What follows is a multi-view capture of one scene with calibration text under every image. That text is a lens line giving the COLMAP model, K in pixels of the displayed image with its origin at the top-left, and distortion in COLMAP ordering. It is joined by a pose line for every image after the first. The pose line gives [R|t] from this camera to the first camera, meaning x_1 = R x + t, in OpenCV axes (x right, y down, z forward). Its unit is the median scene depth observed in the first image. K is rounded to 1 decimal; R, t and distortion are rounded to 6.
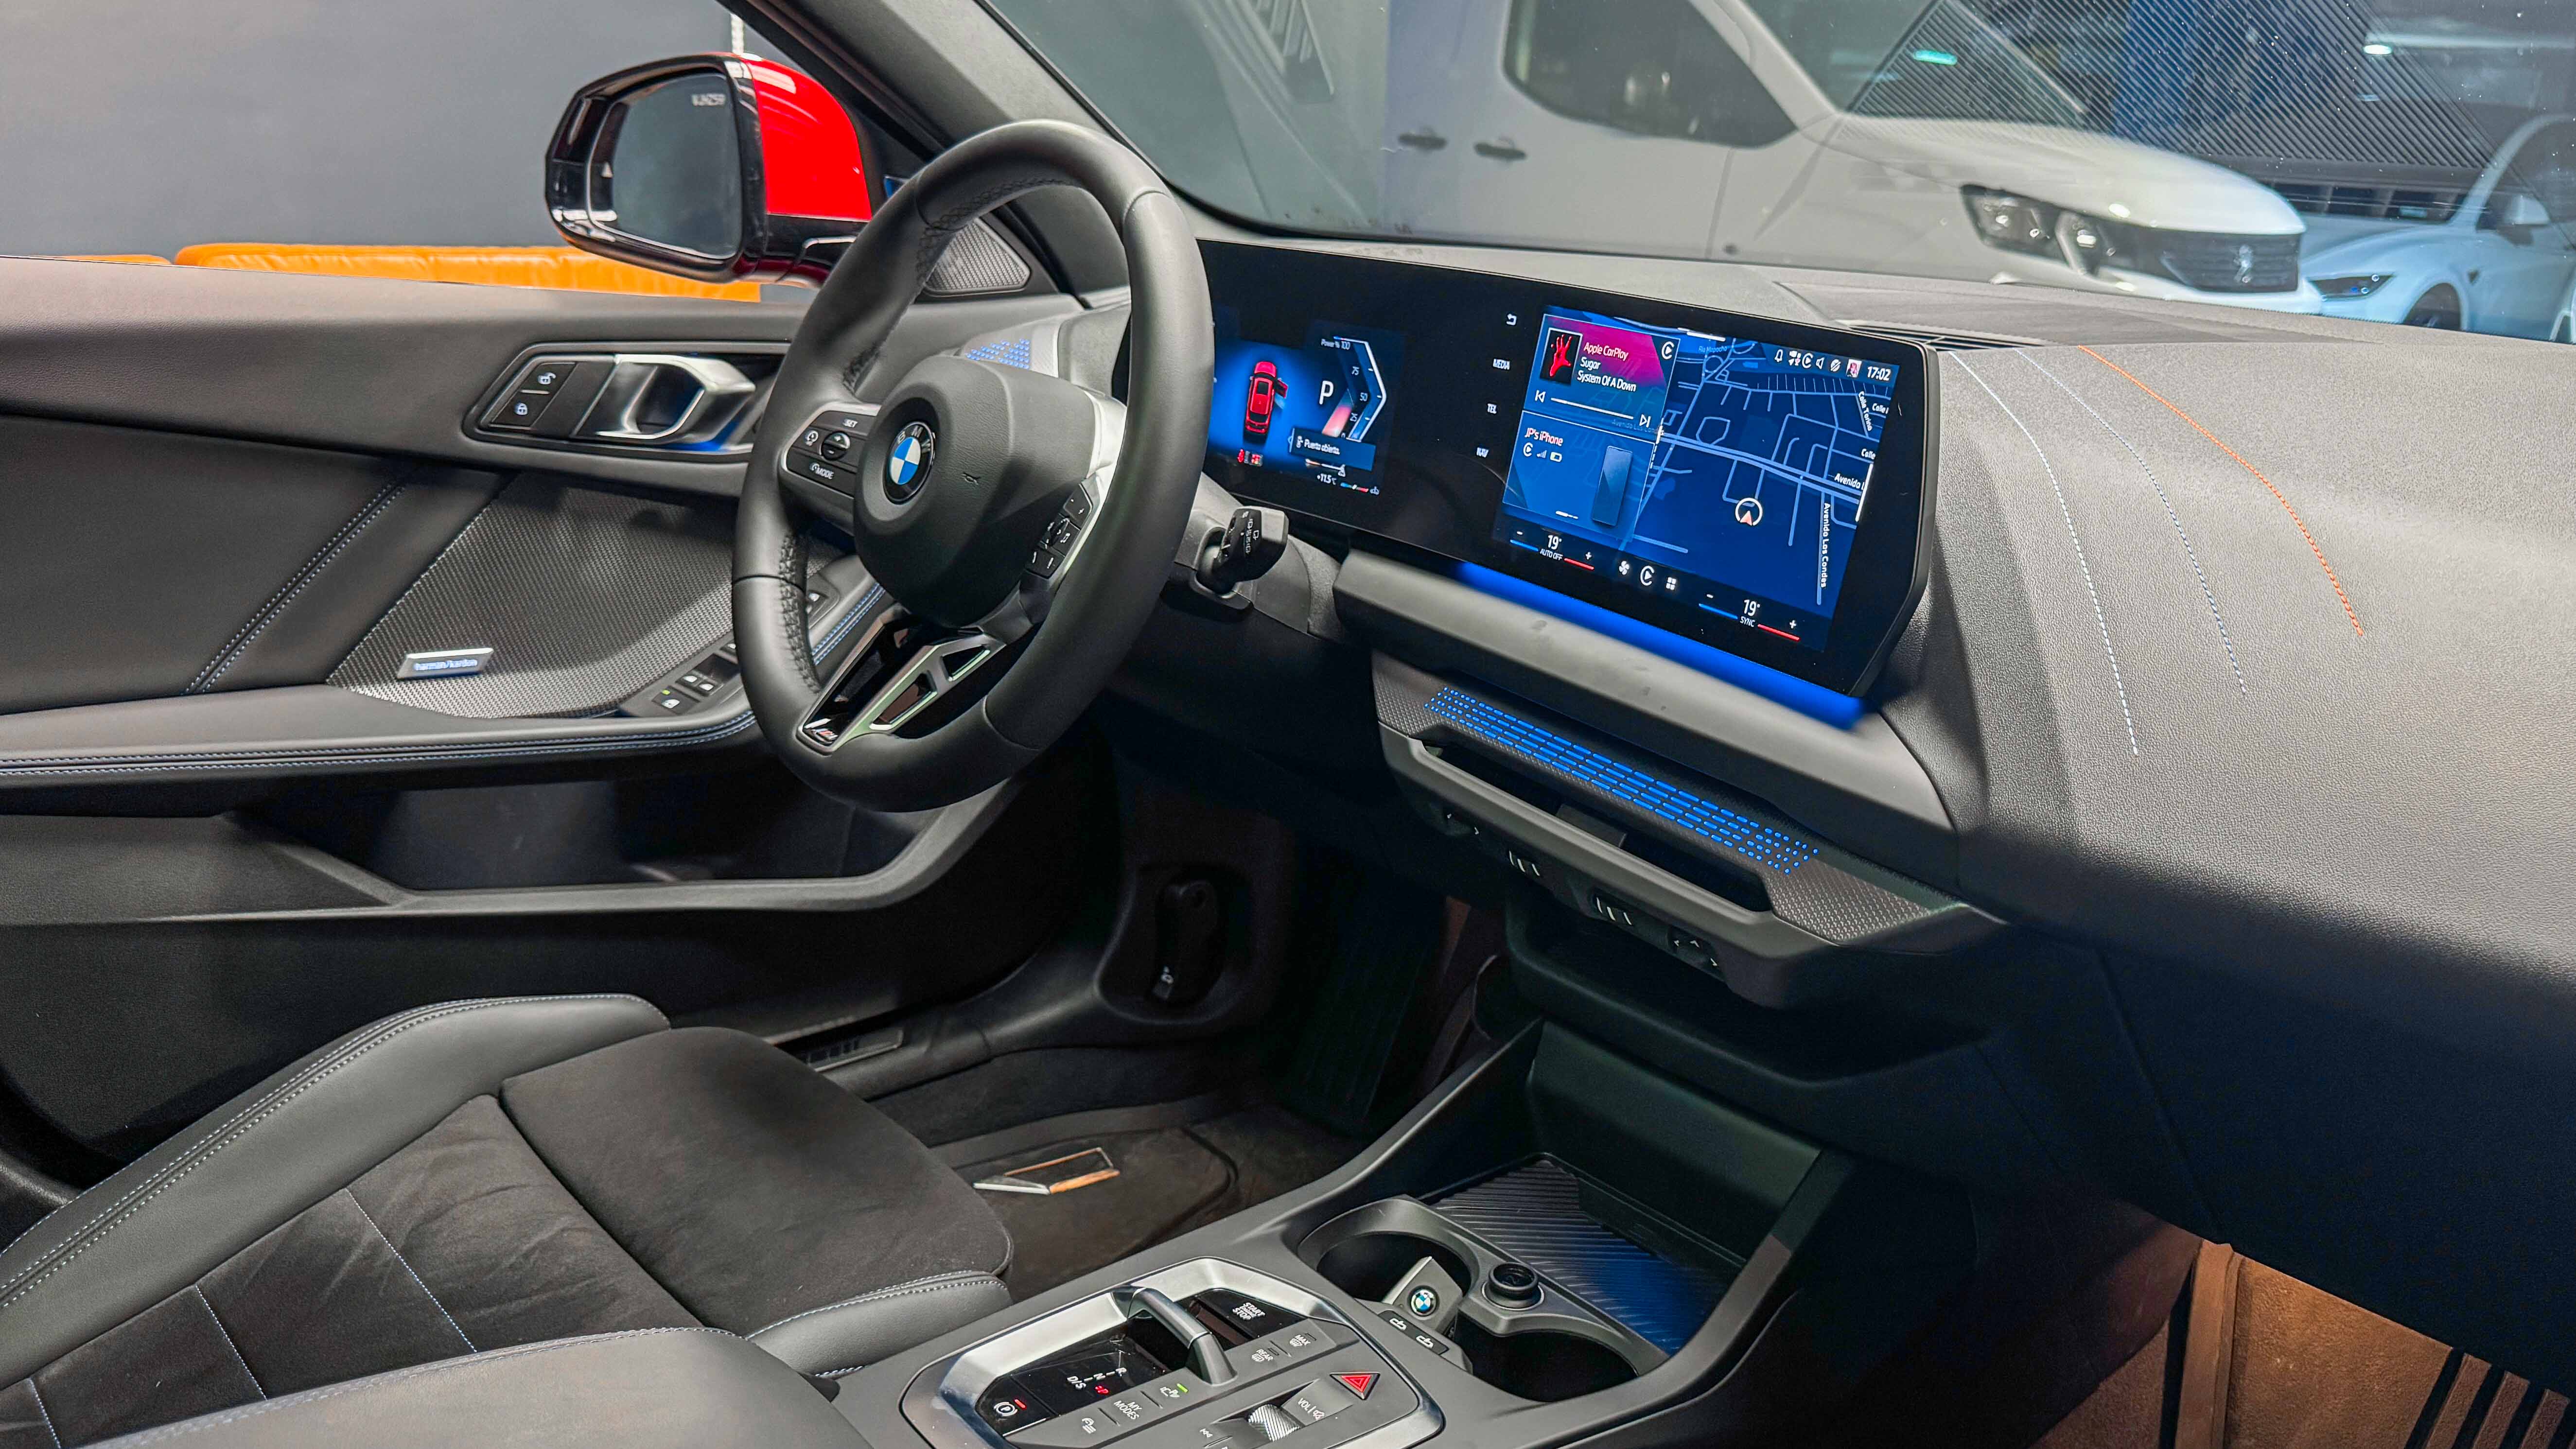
lens RADIAL K [[1971.2, 0, 1335.8], [0, 1971.2, 733.3], [0, 0, 1]] dist [0.077092, -0.154951]
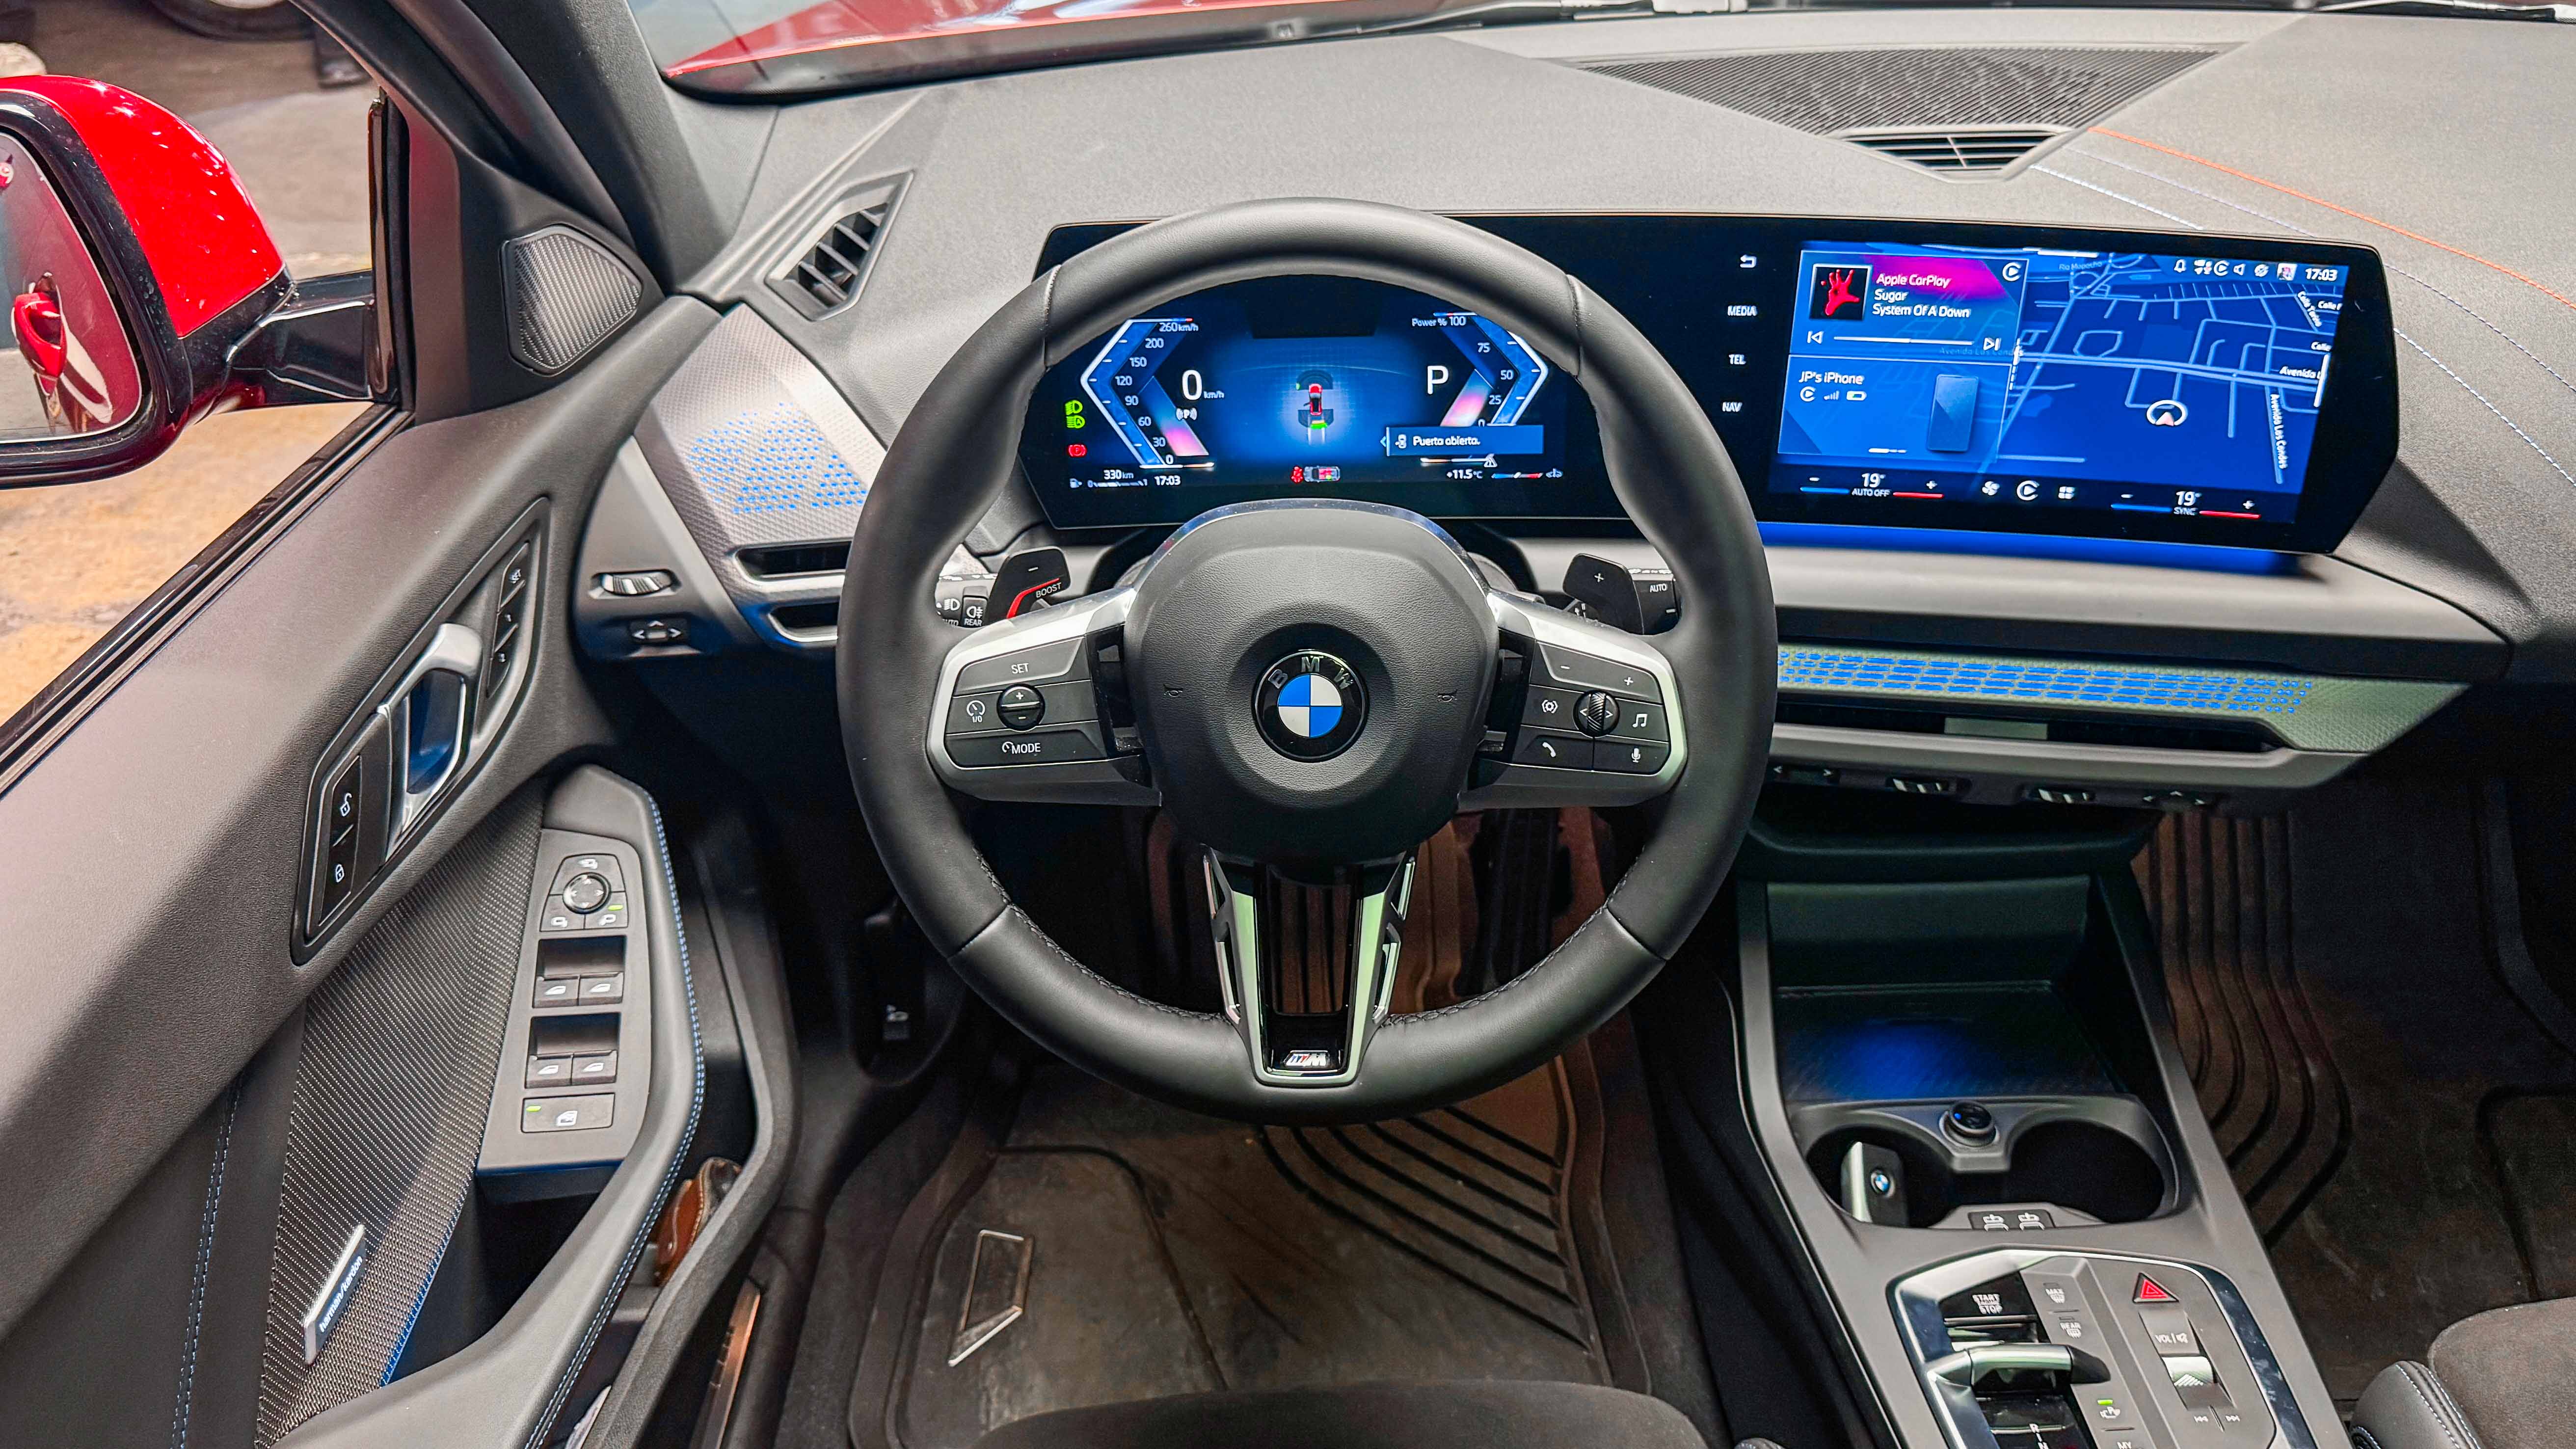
lens RADIAL K [[1971.3, 0, 1310.3], [0, 1971.3, 683.2], [0, 0, 1]] dist [0.077092, -0.154951]
pose [[0.639945, -0.458242, 0.616834, -0.756776], [0.268319, 0.885459, 0.379429, -0.480323], [-0.720052, -0.077306, 0.689601, 0.553842]]
